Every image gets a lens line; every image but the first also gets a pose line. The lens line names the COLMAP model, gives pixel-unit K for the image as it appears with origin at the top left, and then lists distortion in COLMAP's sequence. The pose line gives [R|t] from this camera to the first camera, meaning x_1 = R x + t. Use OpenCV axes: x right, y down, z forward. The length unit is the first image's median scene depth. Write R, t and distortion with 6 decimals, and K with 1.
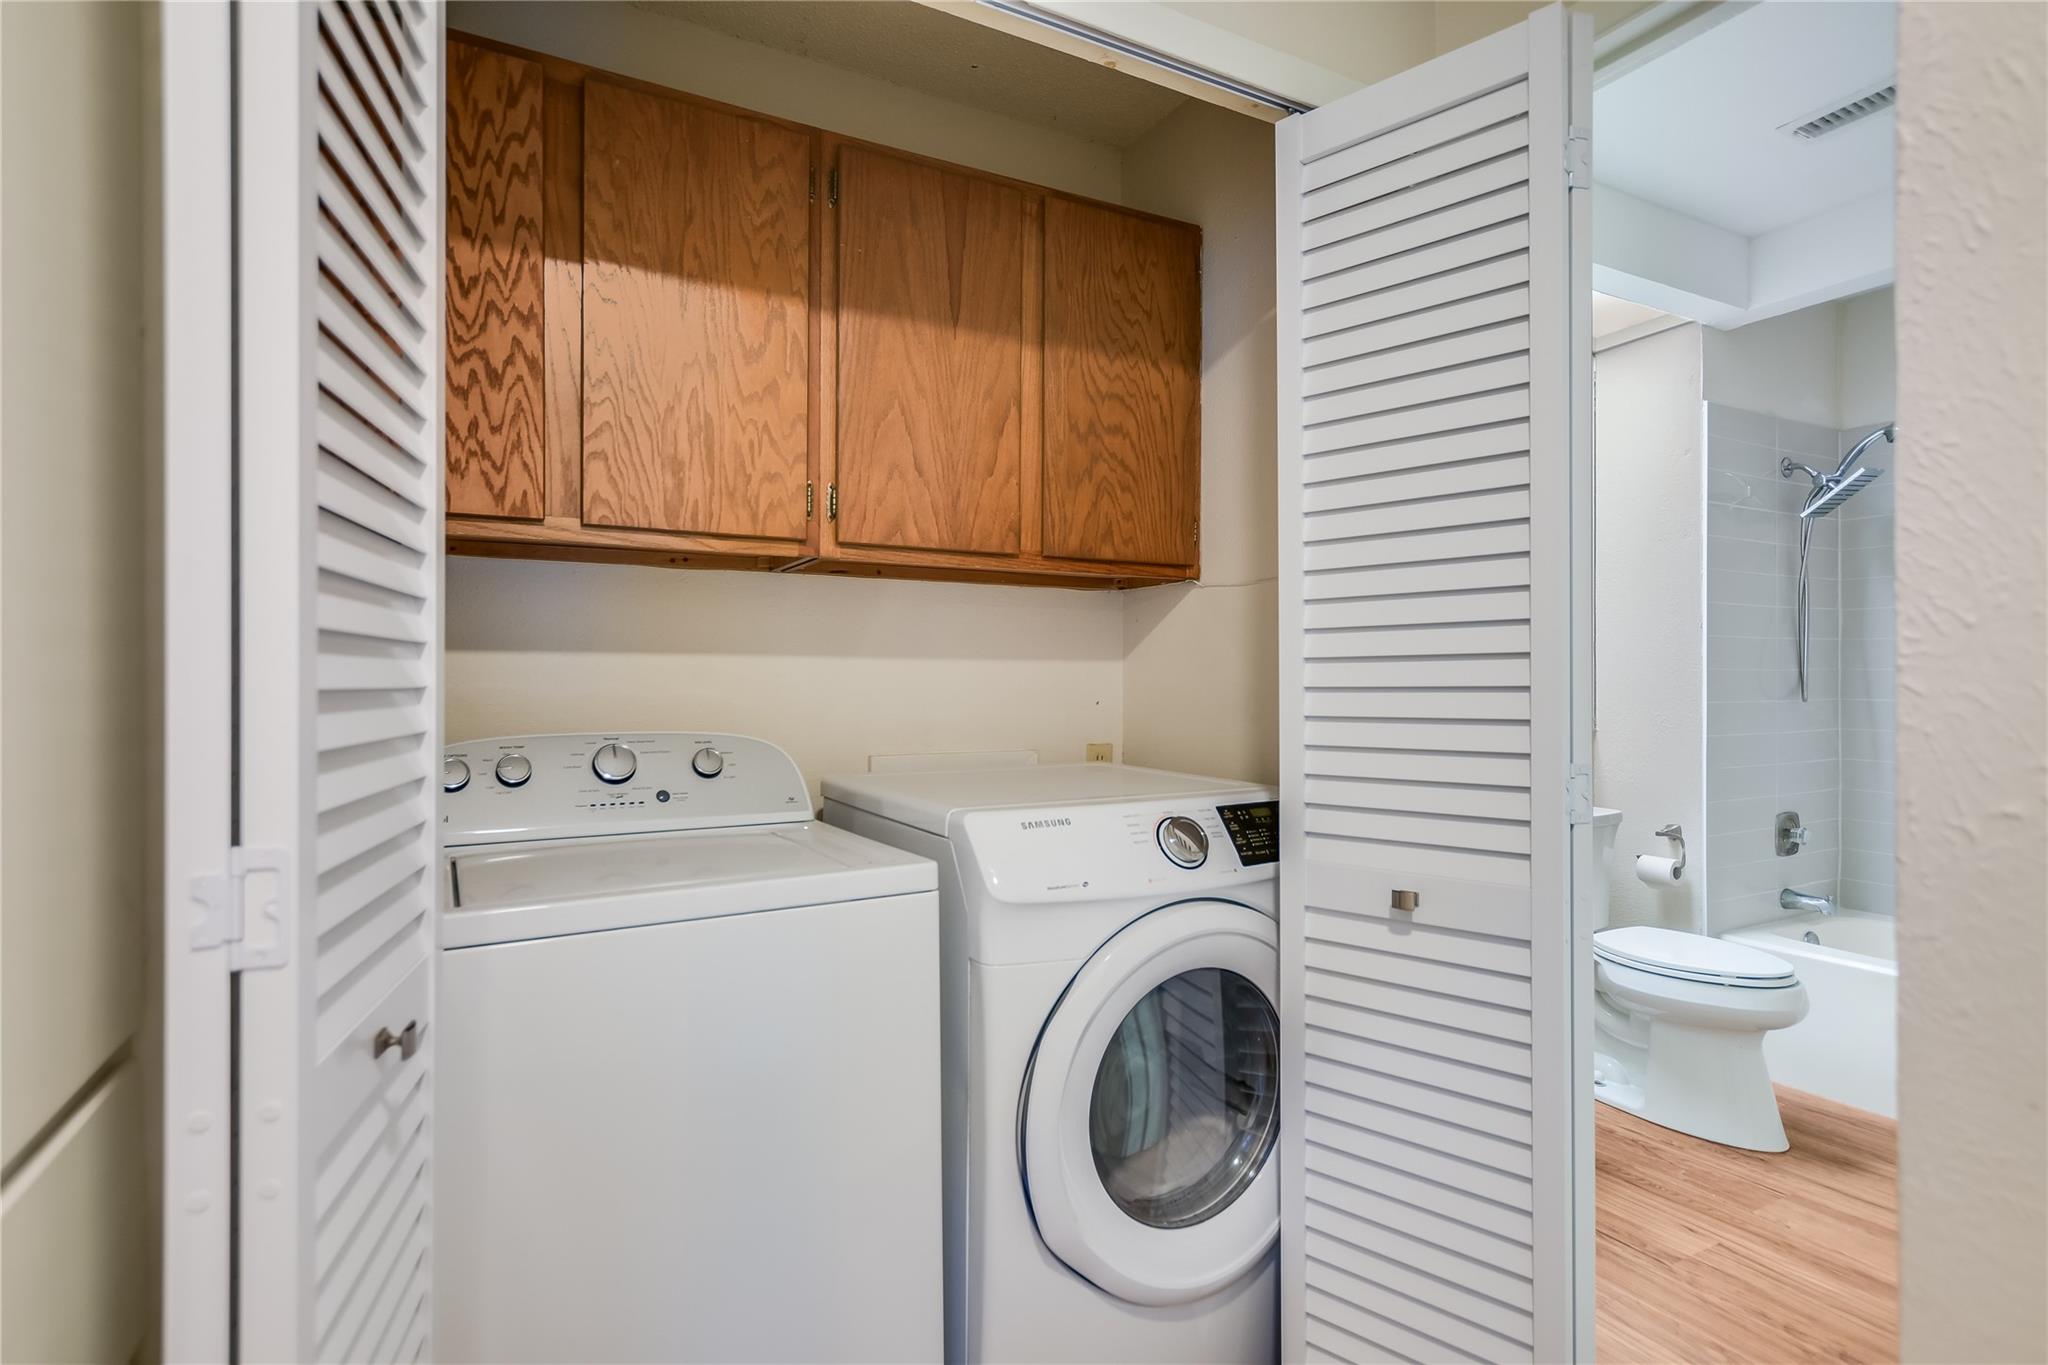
lens RADIAL K [[1021.8, 0, 1019.8], [0, 1021.8, 674.8], [0, 0, 1]] dist [0.003961, 0.000009]
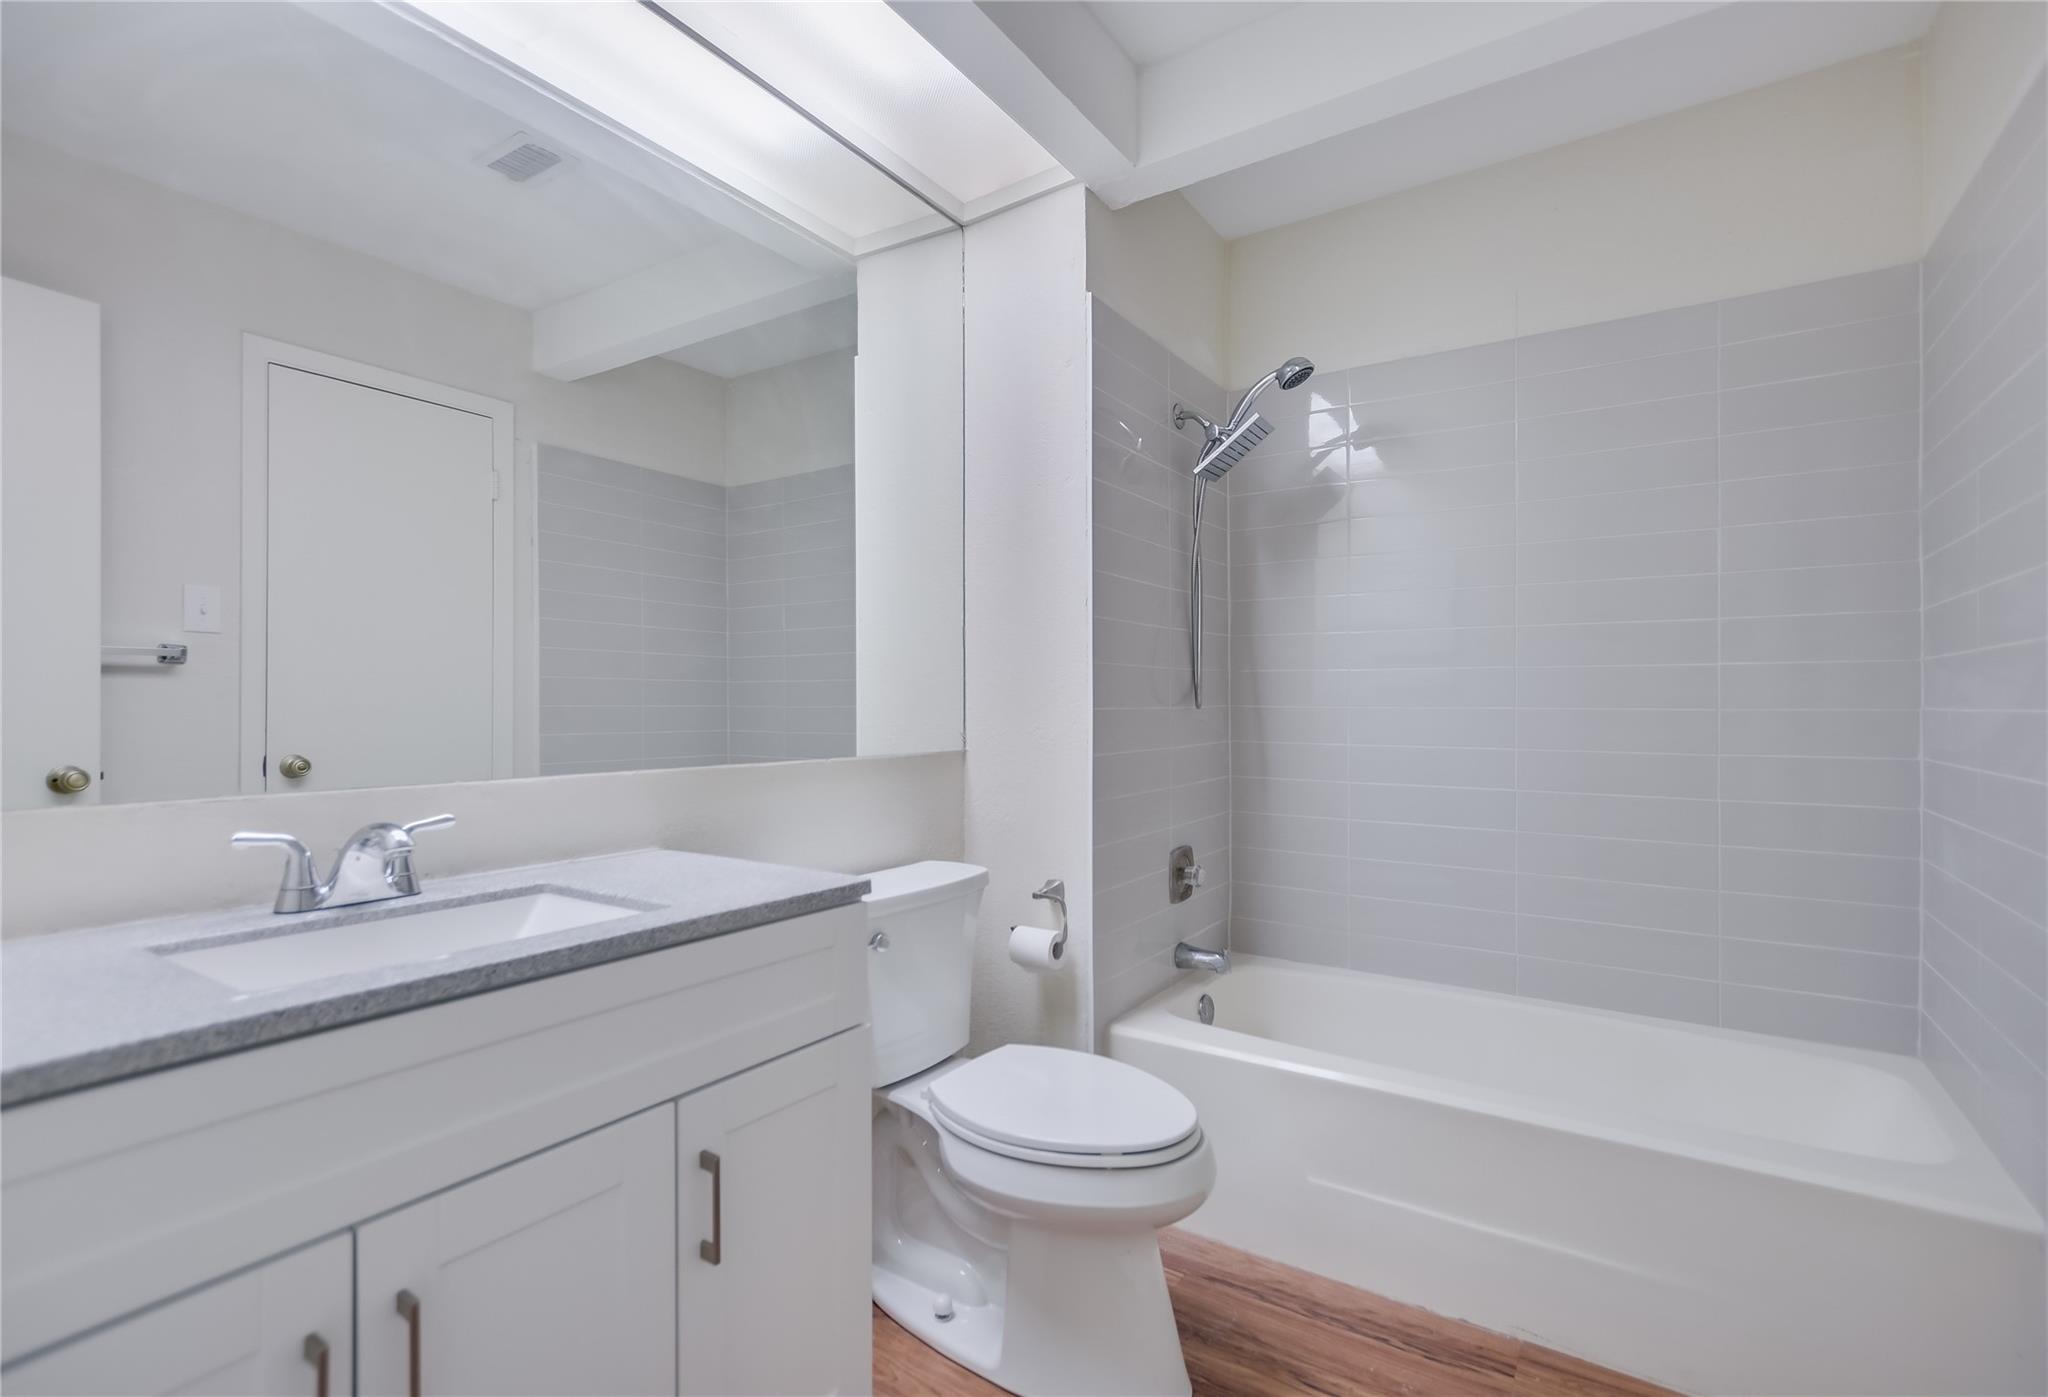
lens RADIAL K [[953.0, 0, 1026.1], [0, 953.0, 701.6], [0, 0, 1]] dist [-0.000142, 0.000095]
pose [[0.882001, -0.003784, 0.471233, 0.300119], [0.003840, 0.999992, 0.000842, 0.019424], [-0.471232, 0.001067, 0.882008, 0.410881]]
